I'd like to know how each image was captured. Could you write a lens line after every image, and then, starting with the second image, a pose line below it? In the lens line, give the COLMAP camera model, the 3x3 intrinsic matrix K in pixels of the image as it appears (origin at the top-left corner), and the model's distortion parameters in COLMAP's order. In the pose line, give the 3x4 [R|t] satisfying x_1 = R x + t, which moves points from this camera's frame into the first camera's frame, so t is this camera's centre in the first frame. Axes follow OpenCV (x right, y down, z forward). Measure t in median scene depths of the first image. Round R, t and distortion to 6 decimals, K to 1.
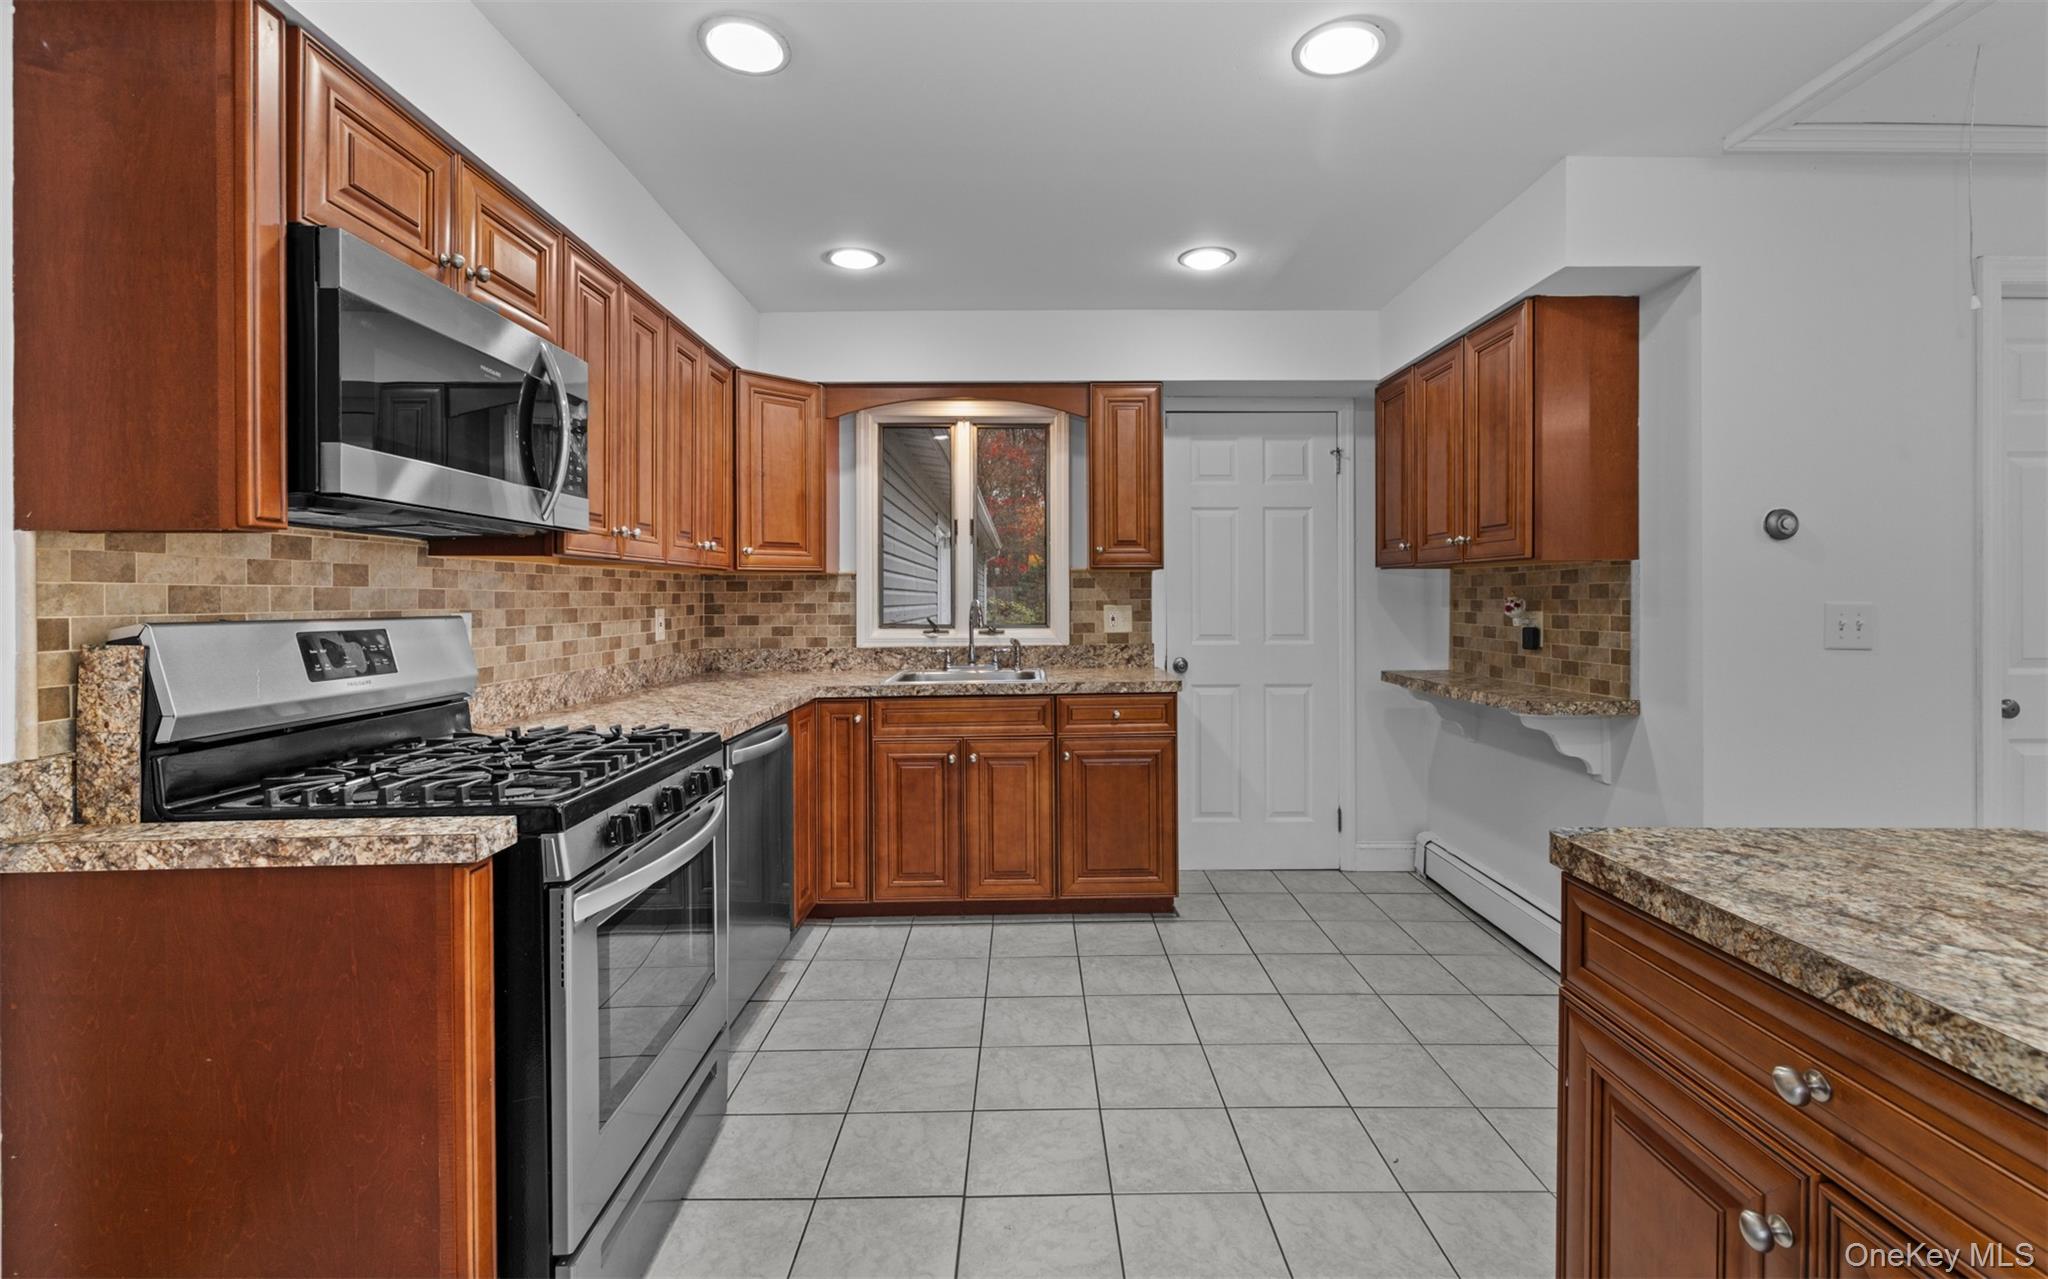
lens RADIAL K [[910.2, 0, 1030.4], [0, 910.2, 588.7], [0, 0, 1]] dist [-0.000177, 0.000481]
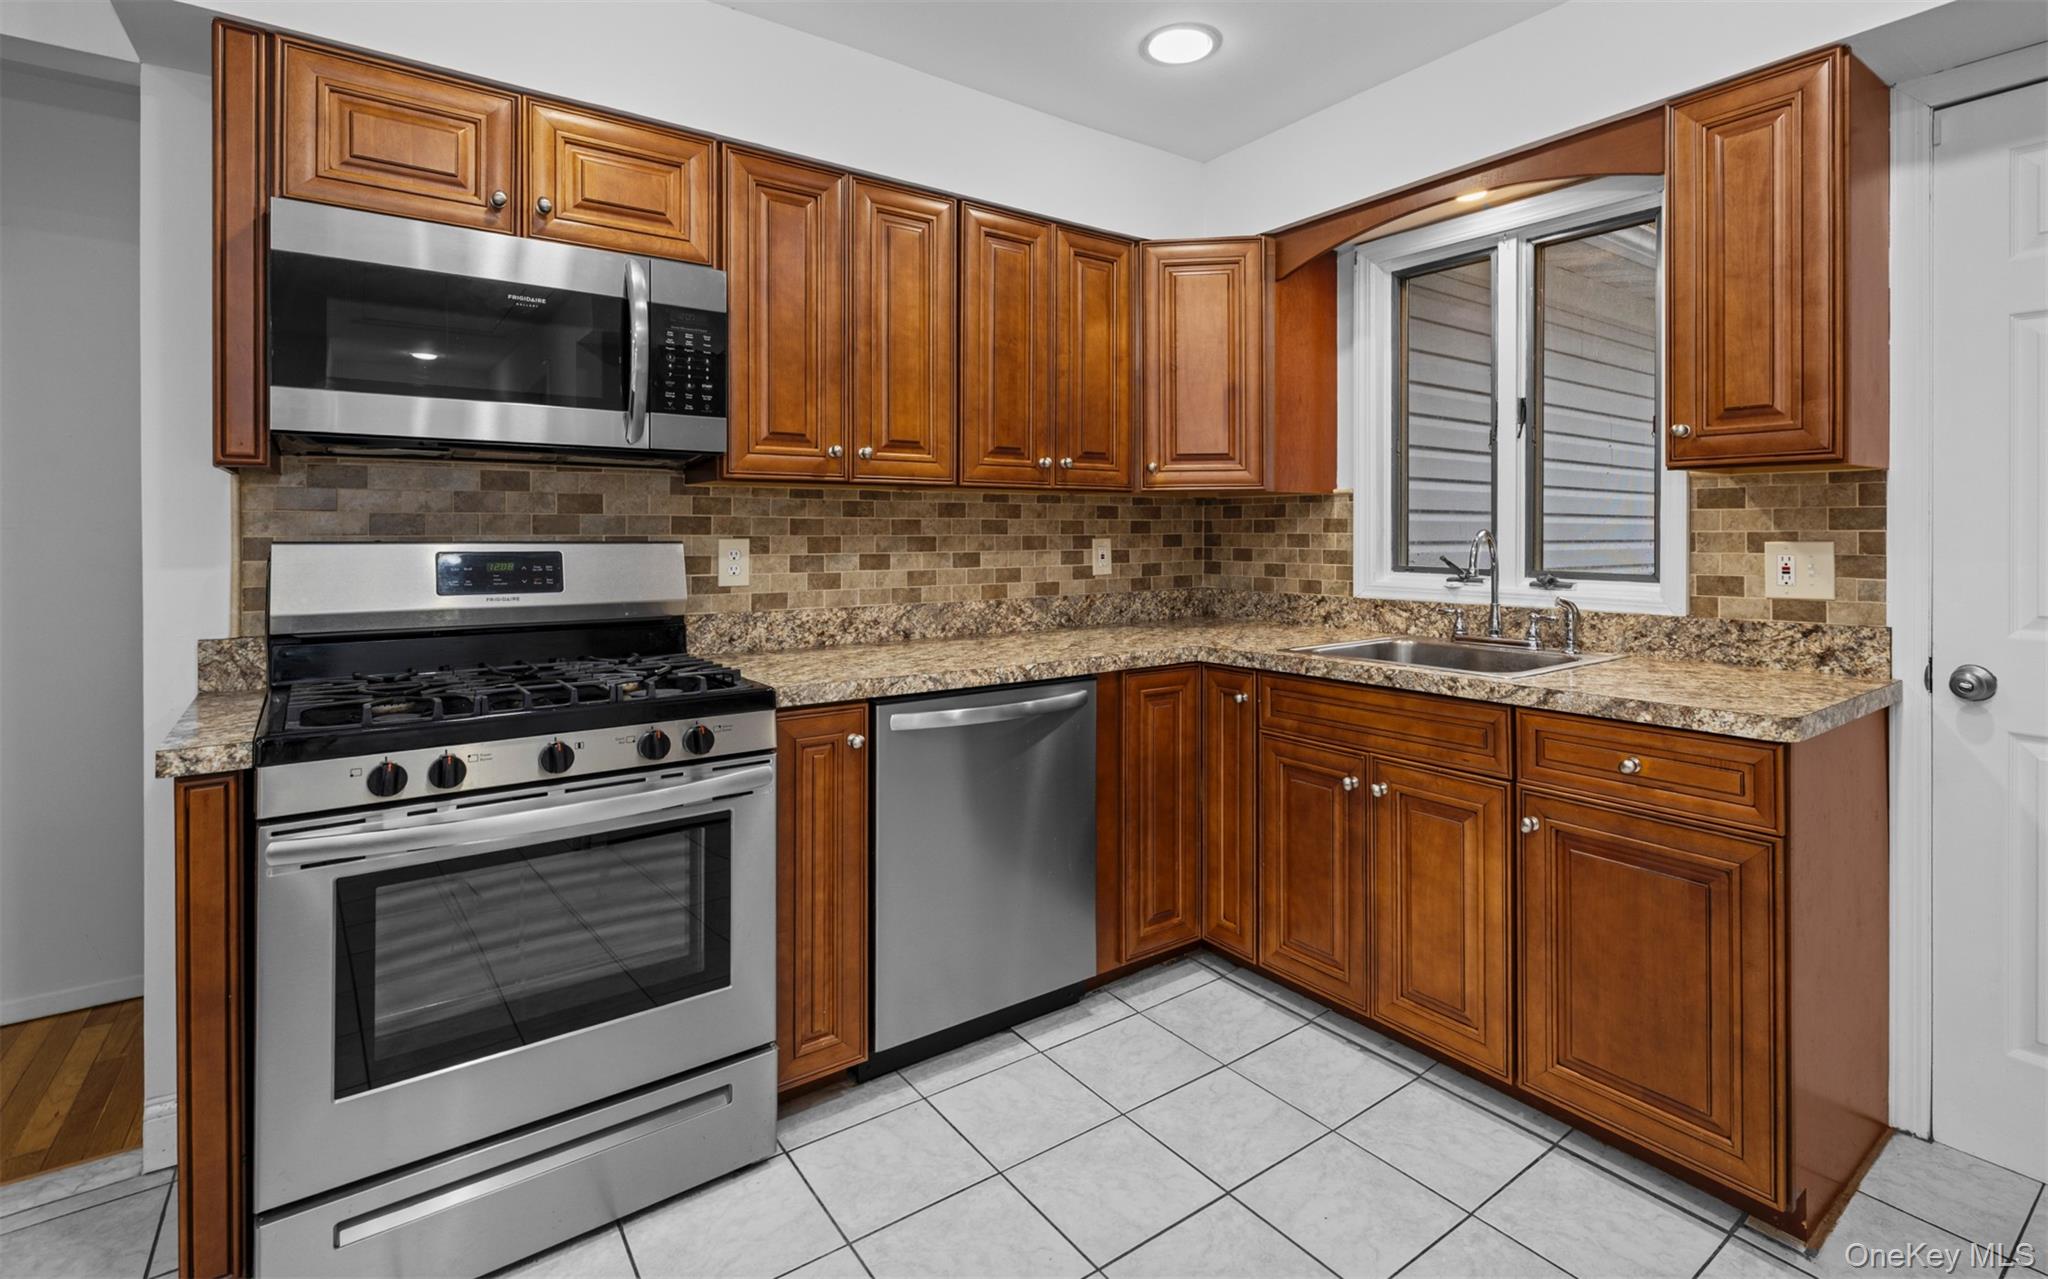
lens RADIAL K [[962.3, 0, 1027.4], [0, 962.3, 526.5], [0, 0, 1]] dist [-0.000129, -0.000252]
pose [[0.590063, 0.001448, -0.807356, 0.291465], [0.005044, 0.999972, 0.005480, 0.005227], [0.807341, -0.007305, 0.590040, 0.398204]]
